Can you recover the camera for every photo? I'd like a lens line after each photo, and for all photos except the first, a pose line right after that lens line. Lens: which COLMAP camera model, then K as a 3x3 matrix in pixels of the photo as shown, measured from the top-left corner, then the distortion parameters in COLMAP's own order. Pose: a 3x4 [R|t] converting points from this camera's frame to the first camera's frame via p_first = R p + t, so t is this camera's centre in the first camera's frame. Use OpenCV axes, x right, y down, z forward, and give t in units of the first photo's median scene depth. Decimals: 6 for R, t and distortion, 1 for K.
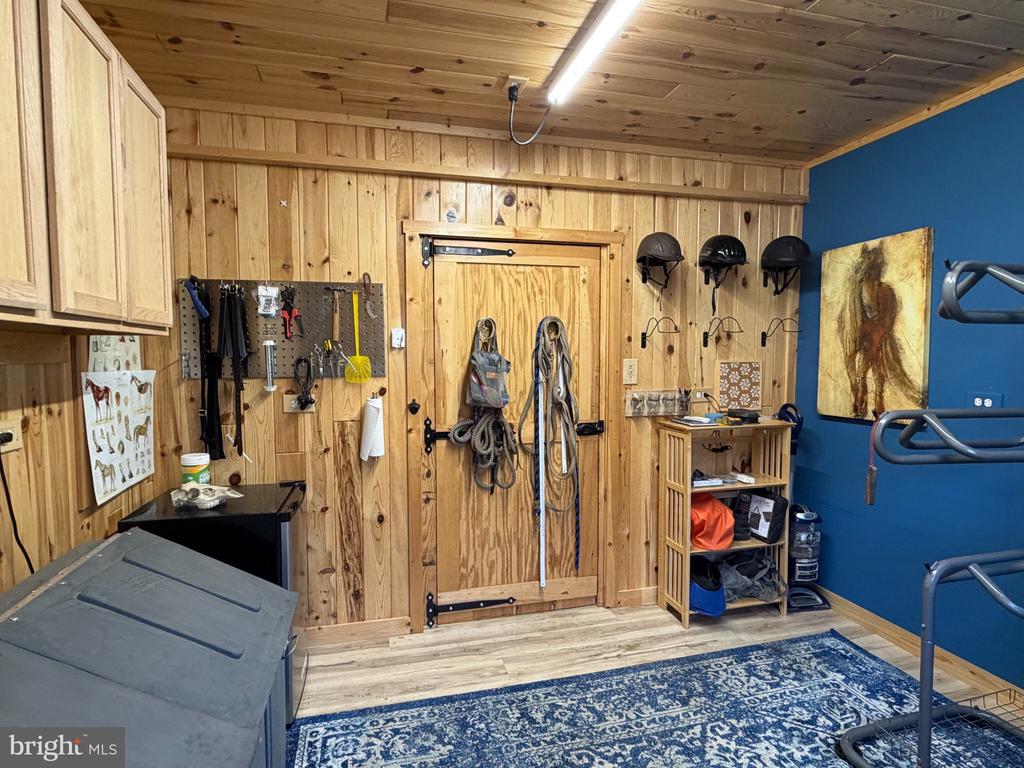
lens RADIAL K [[557.6, 0, 509.2], [0, 557.6, 386.6], [0, 0, 1]] dist [0.001617, -0.001574]
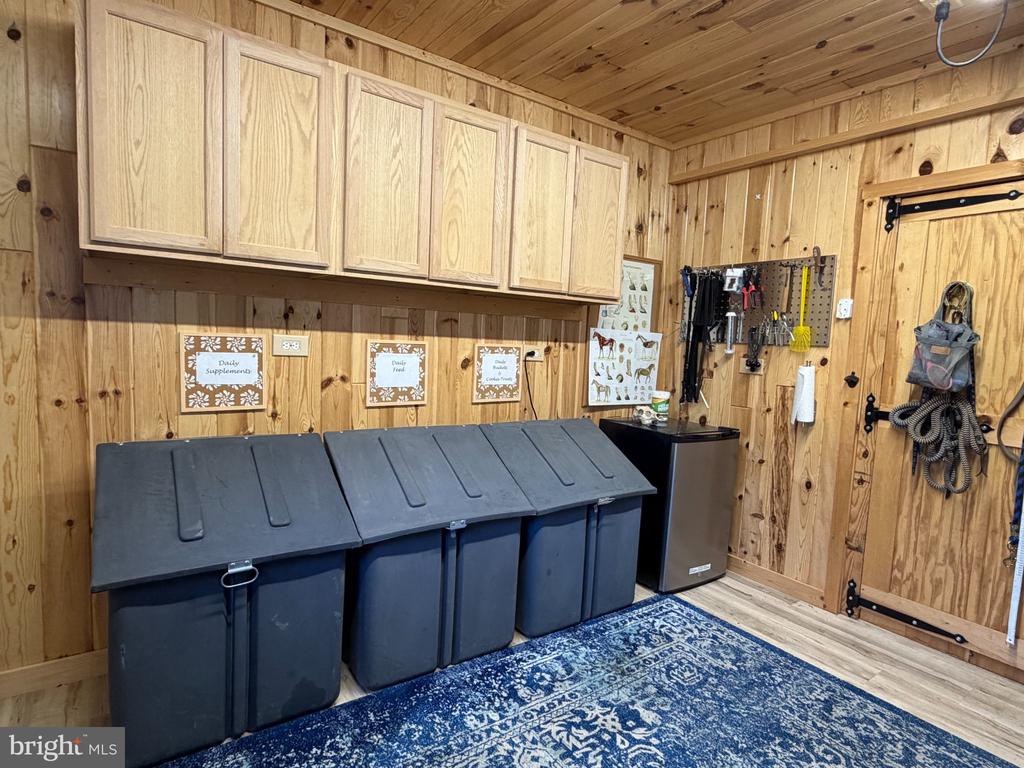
lens RADIAL K [[557.6, 0, 508.8], [0, 557.6, 386.5], [0, 0, 1]] dist [0.001617, -0.001574]
pose [[0.351060, 0.102760, -0.930697, 0.529021], [-0.102345, 0.992216, 0.070948, 0.040558], [0.930743, 0.070345, 0.358844, 0.102841]]
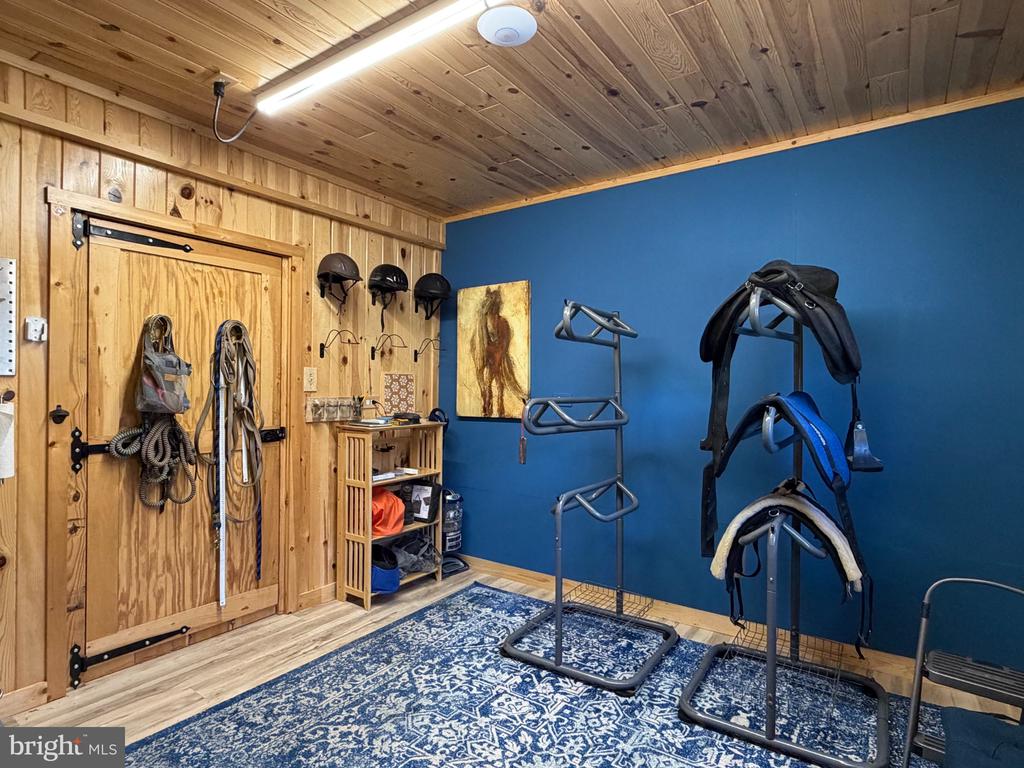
lens RADIAL K [[557.6, 0, 511.5], [0, 557.6, 388.9], [0, 0, 1]] dist [0.001617, -0.001574]
pose [[0.761502, 0.007579, 0.648118, -0.199395], [0.025503, 0.998807, -0.041645, 0.050230], [-0.647661, 0.048242, 0.760400, -0.051972]]
